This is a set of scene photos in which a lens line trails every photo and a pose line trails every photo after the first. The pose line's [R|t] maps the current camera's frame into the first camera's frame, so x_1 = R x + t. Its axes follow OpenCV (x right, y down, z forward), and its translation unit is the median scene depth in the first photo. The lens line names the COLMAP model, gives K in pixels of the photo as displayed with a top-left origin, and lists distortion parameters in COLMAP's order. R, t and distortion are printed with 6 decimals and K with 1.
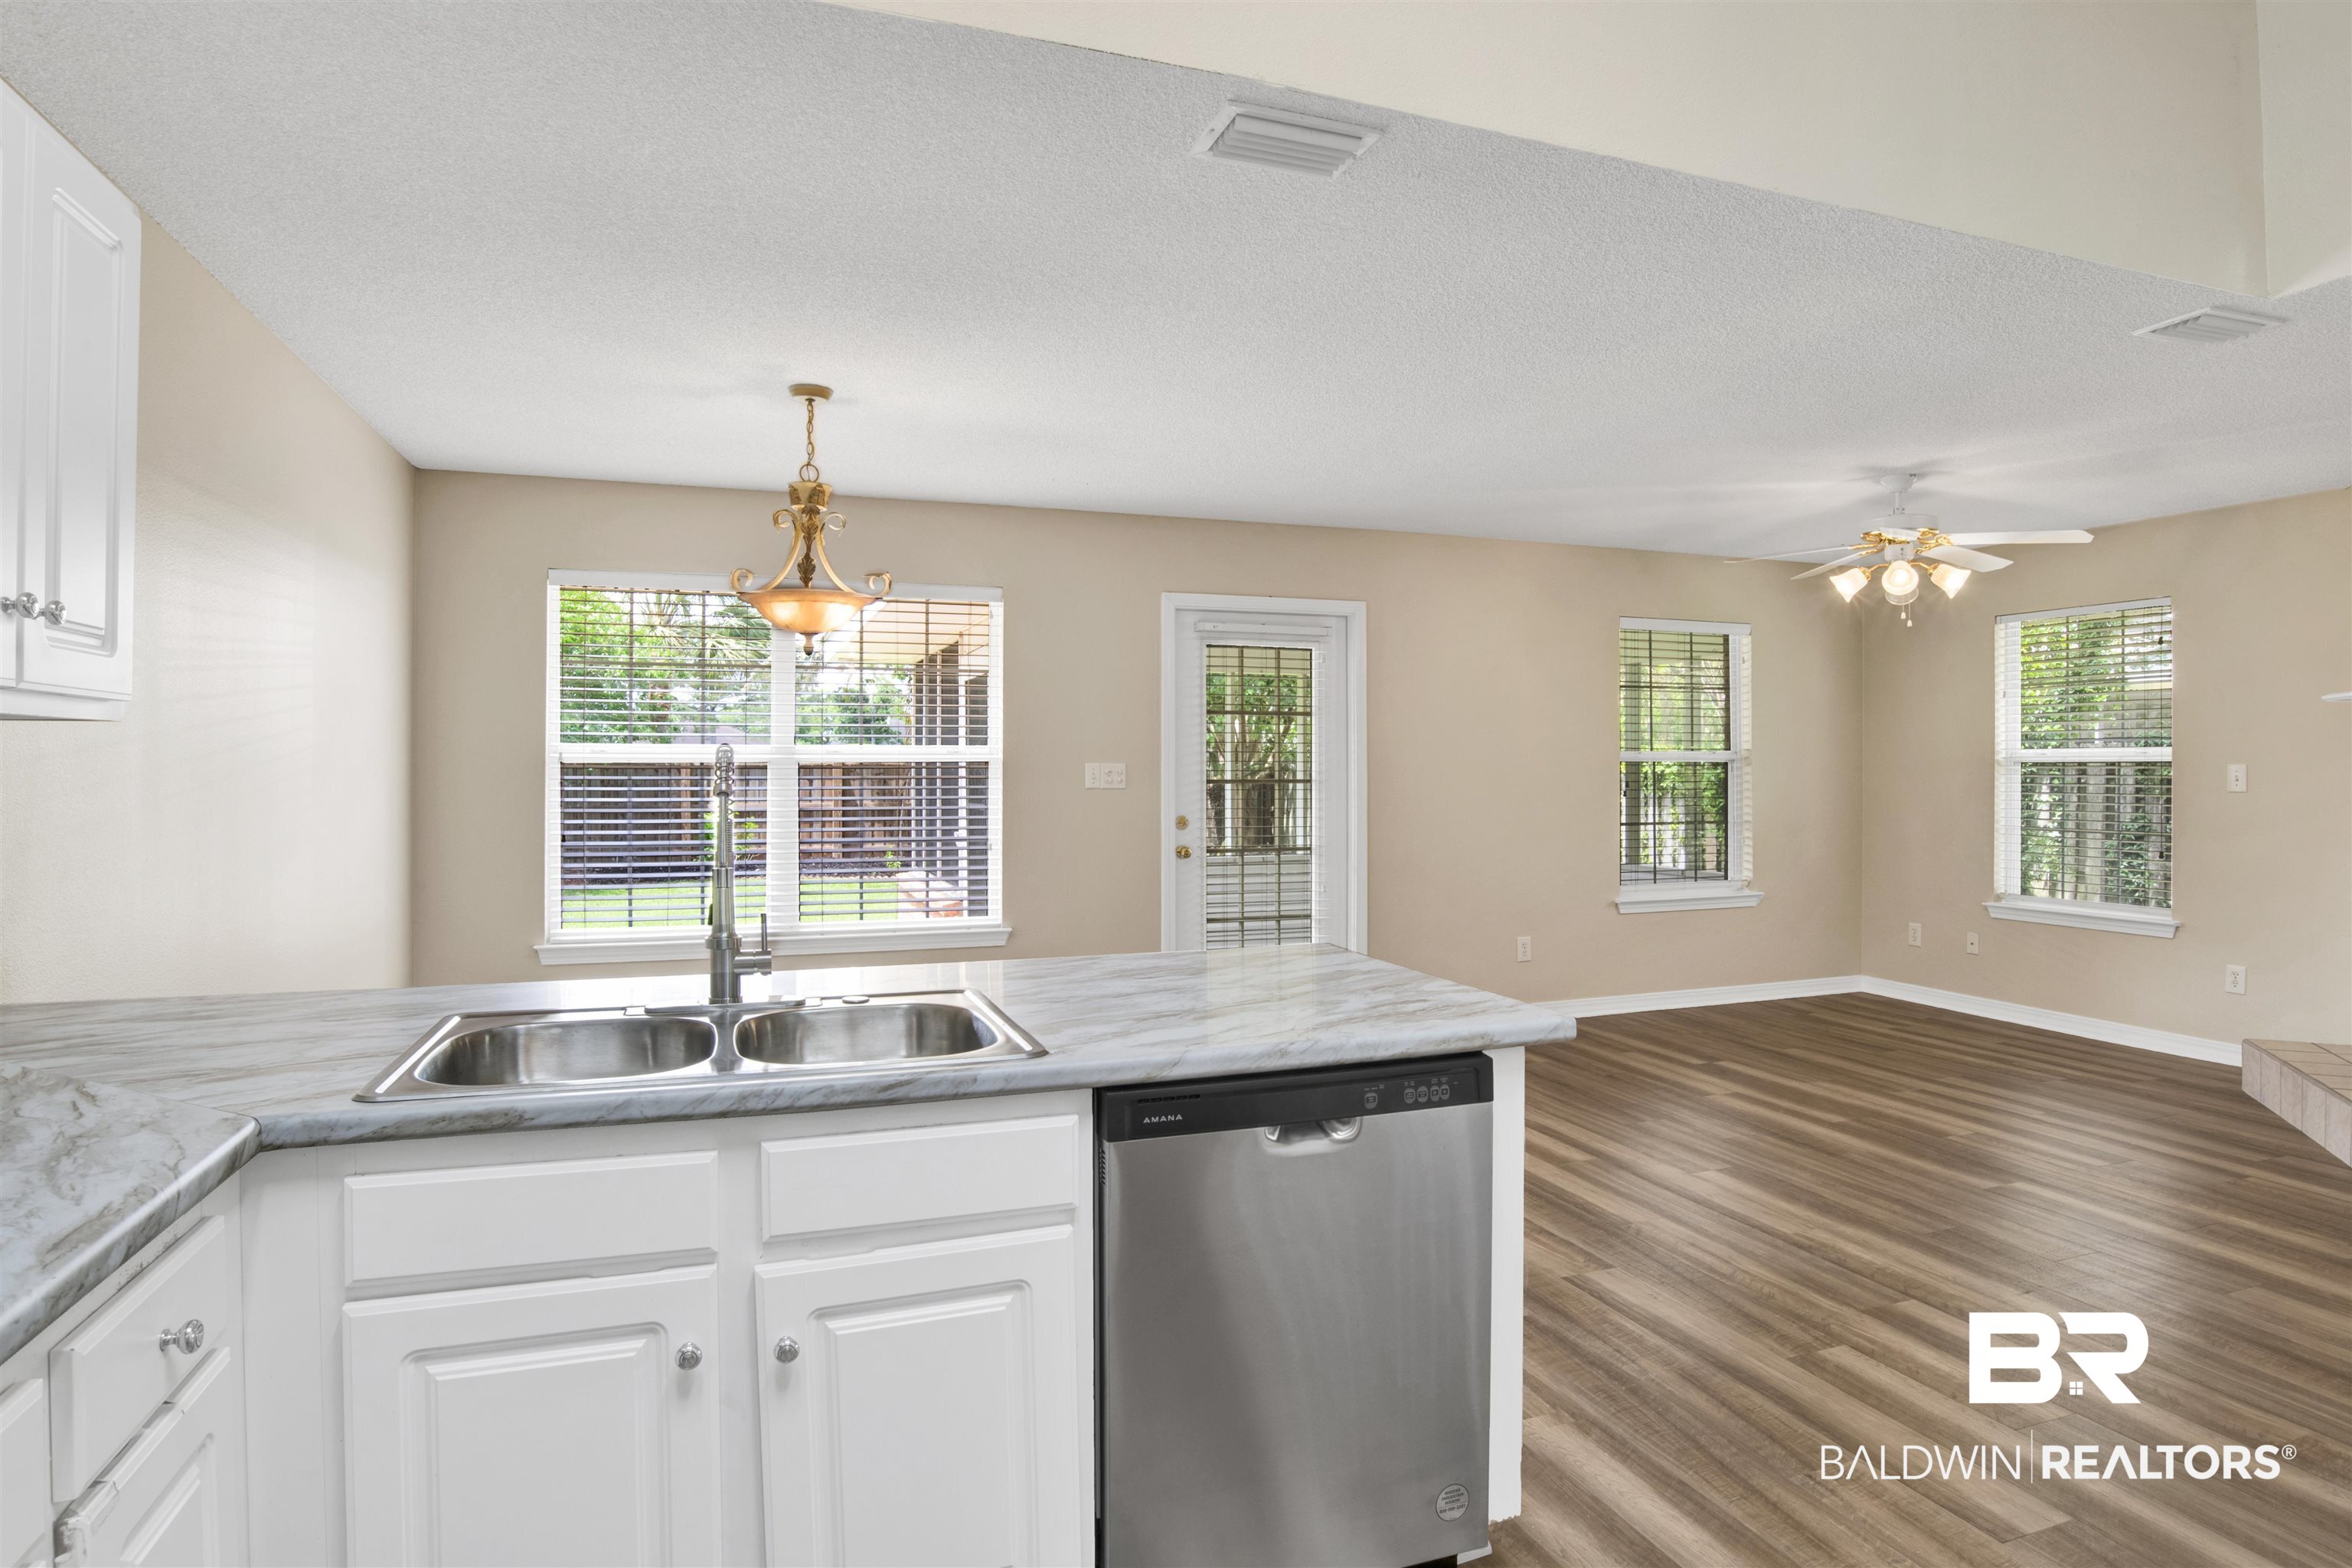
lens RADIAL K [[1248.7, 0, 1200.0], [0, 1248.7, 766.3], [0, 0, 1]] dist [-0.068909, 0.026648]
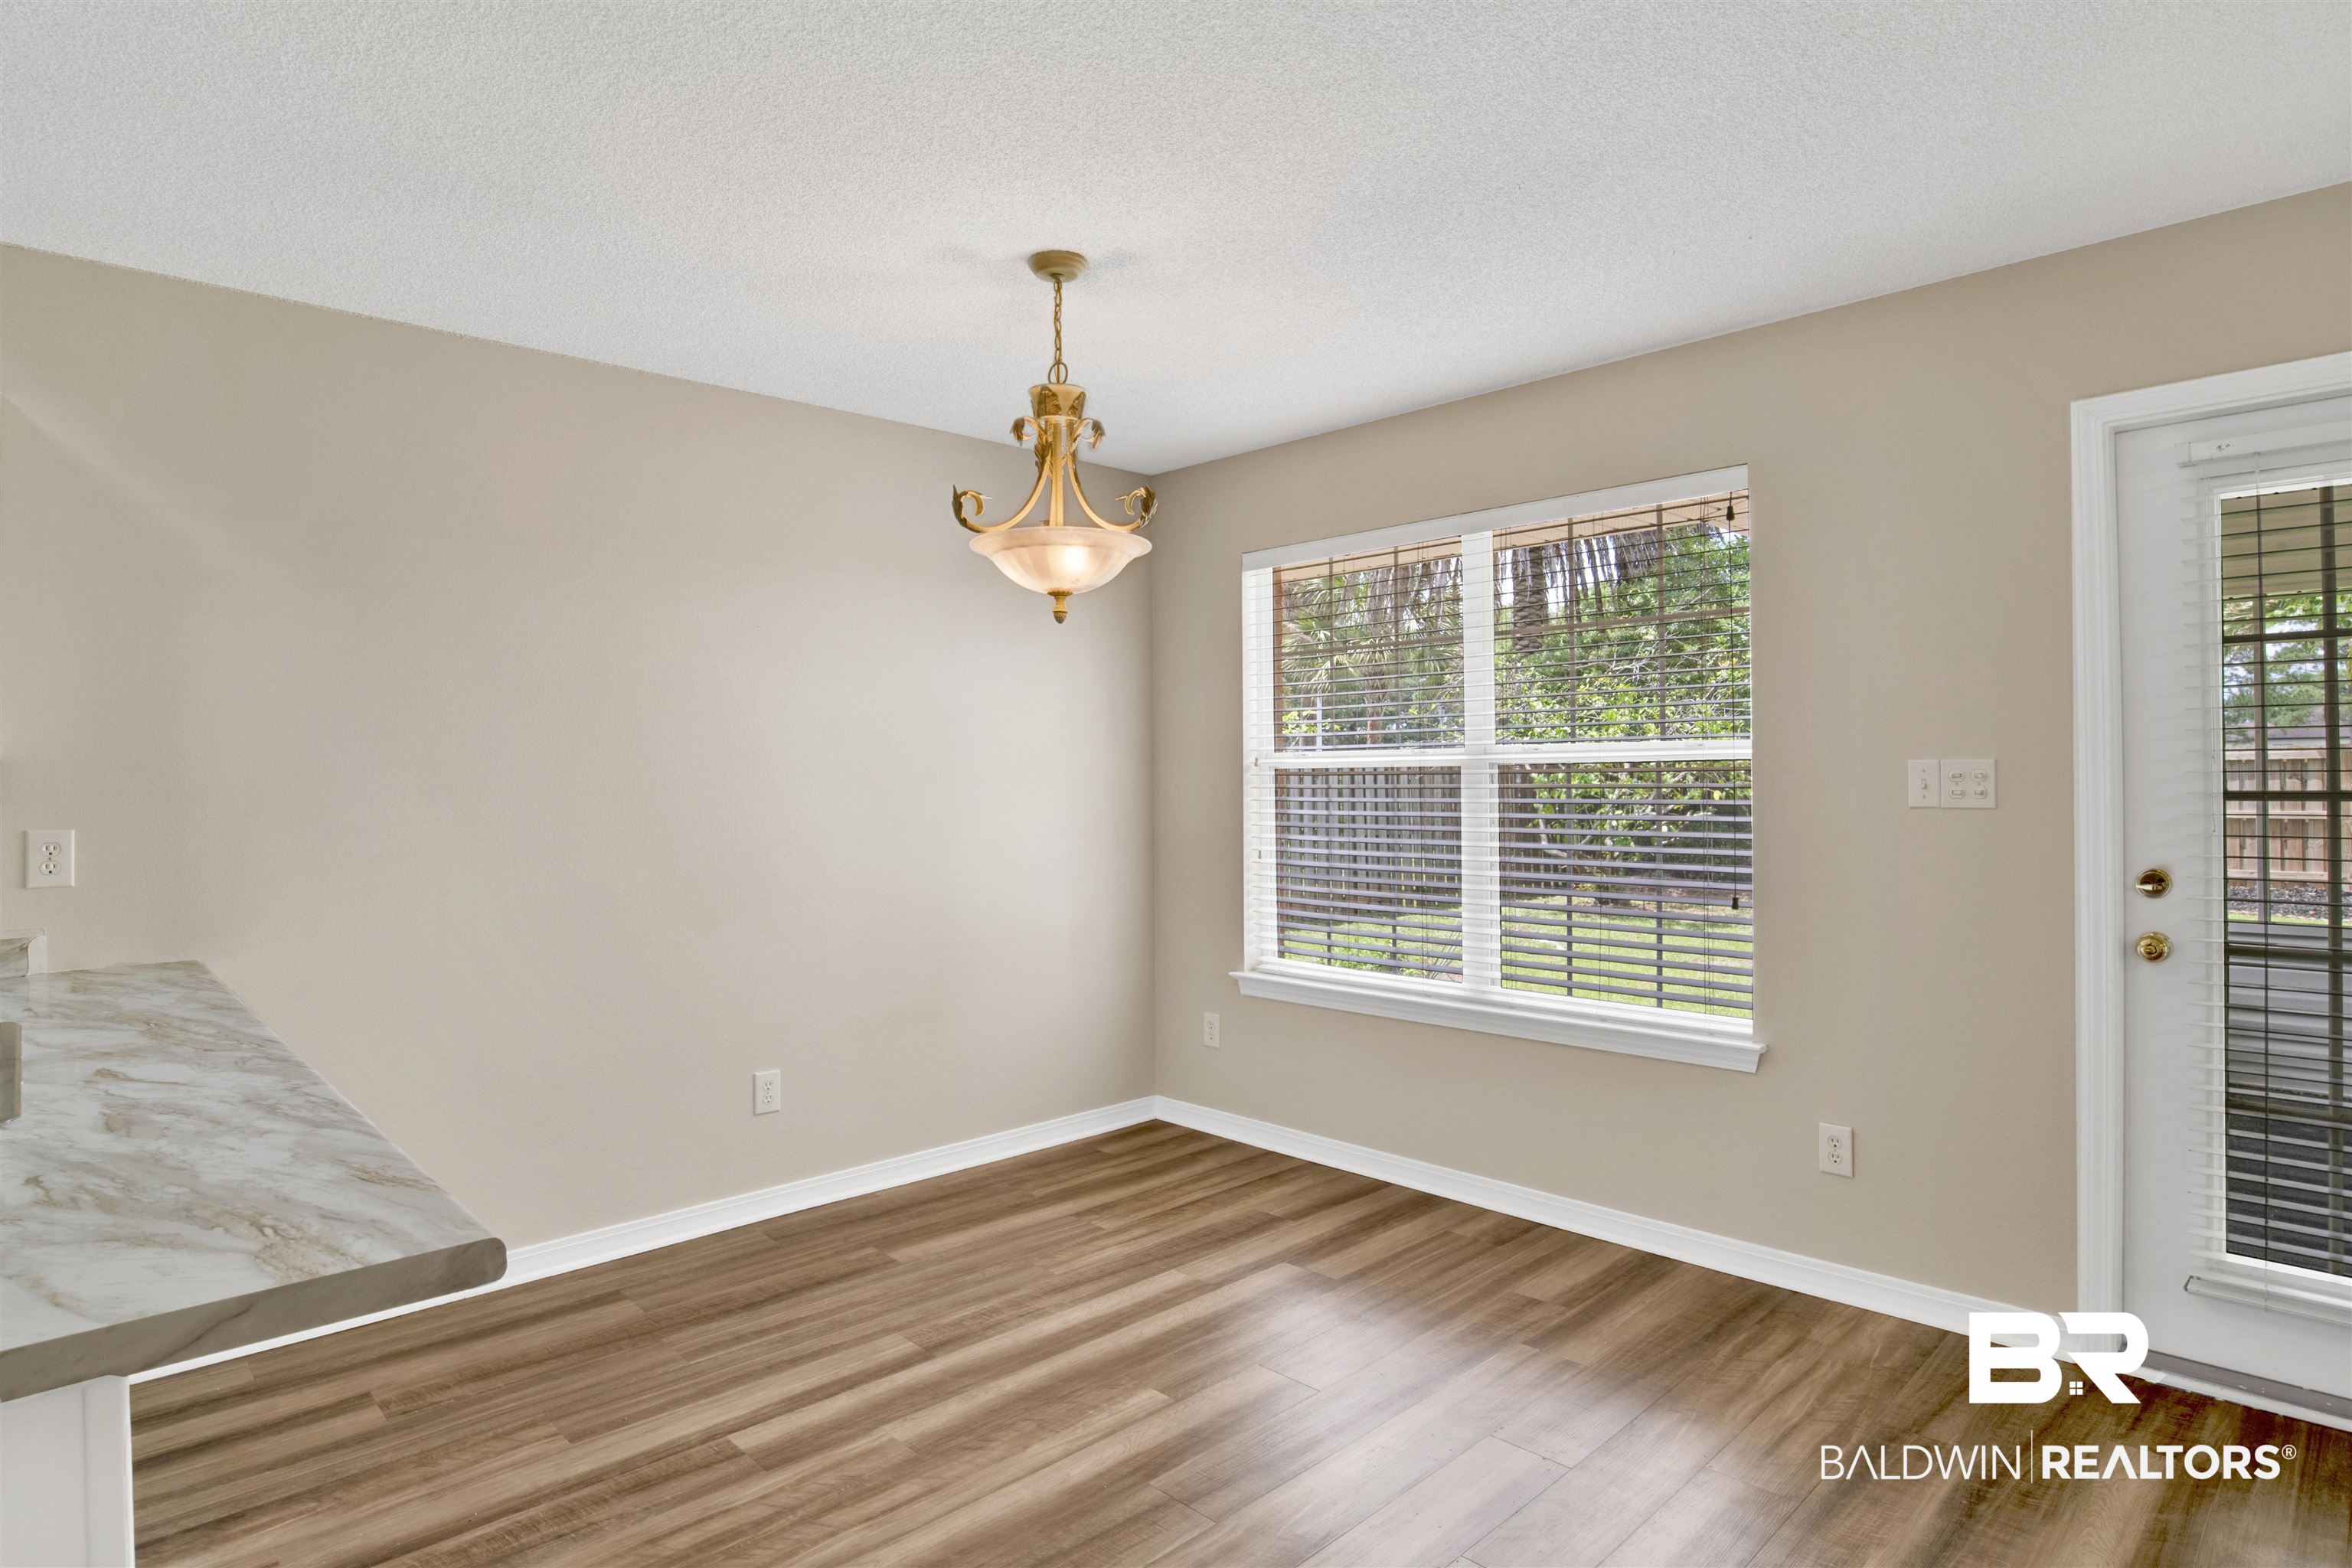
lens RADIAL K [[1248.7, 0, 1200.0], [0, 1248.7, 766.3], [0, 0, 1]] dist [-0.068909, 0.026648]
pose [[0.425478, -0.010288, -0.904910, 0.381437], [0.009083, 0.999934, -0.007098, 0.001402], [0.904923, -0.005200, 0.425543, 0.759653]]
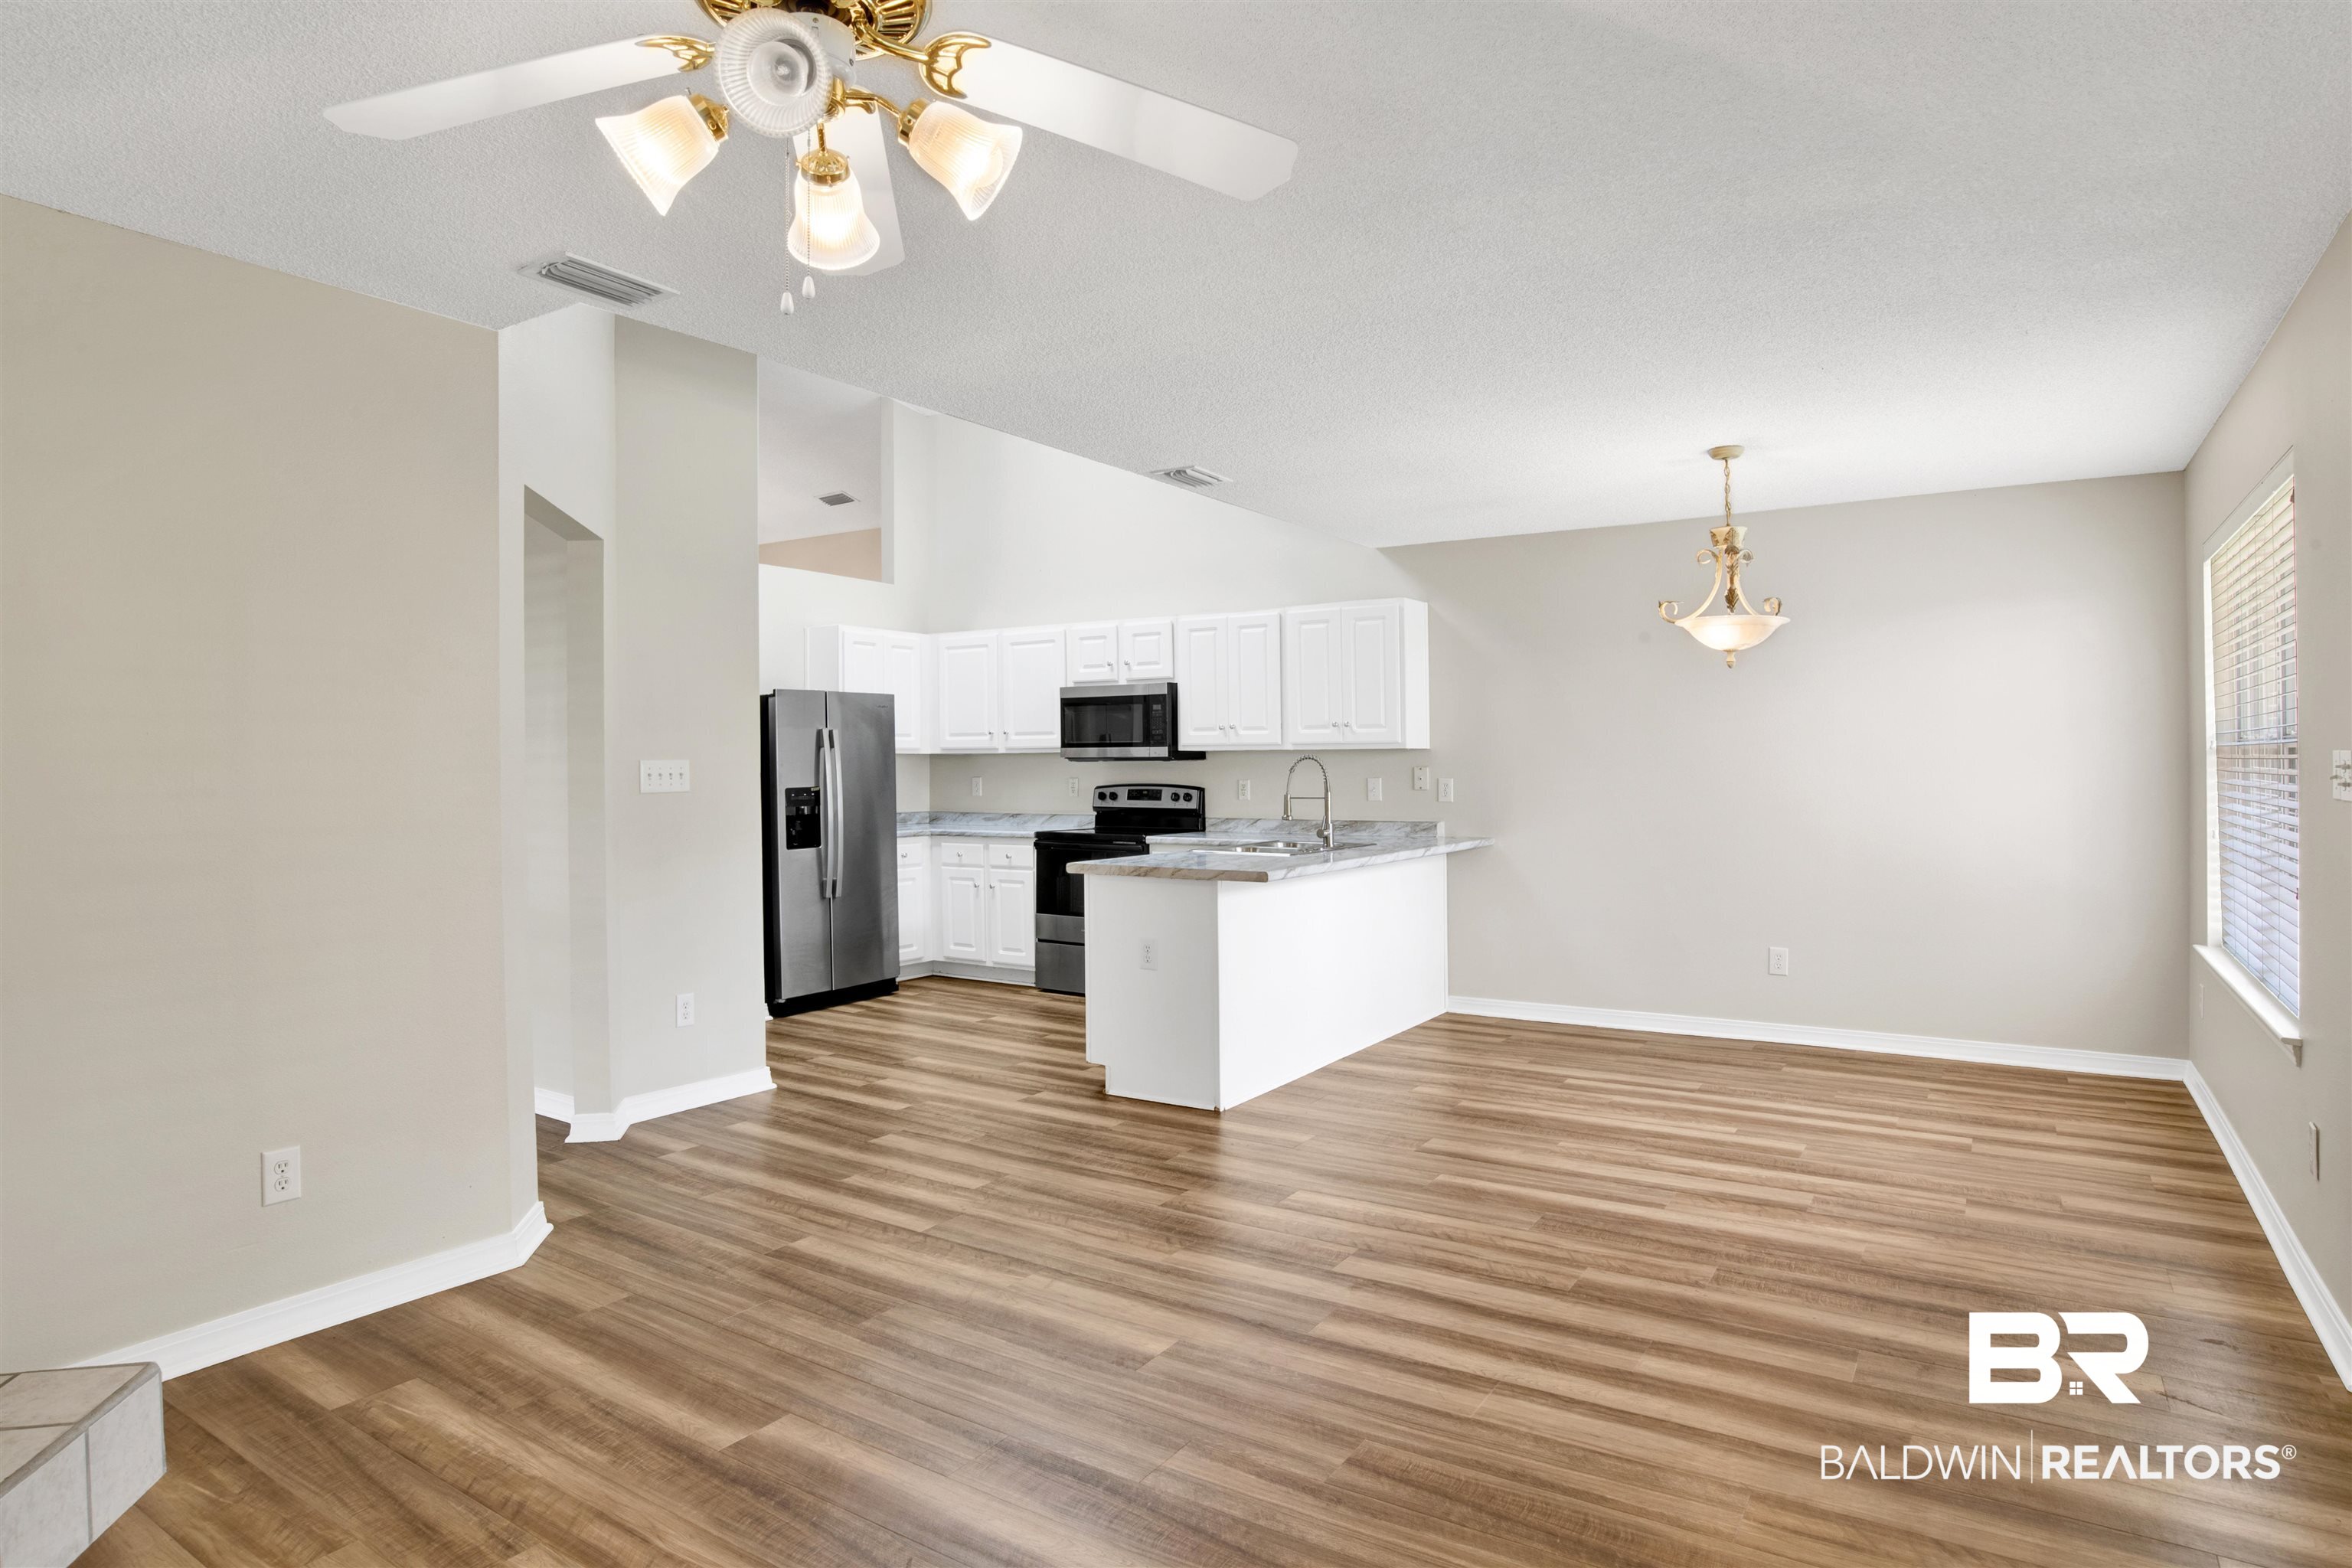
lens RADIAL K [[1318.8, 0, 1133.0], [0, 1318.8, 789.4], [0, 0, 1]] dist [-0.042418, 0.000367]
pose [[-0.816560, 0.020307, -0.576904, 0.910511], [0.009934, 0.999727, 0.021130, -0.002255], [0.577175, 0.011523, -0.816539, 1.709434]]
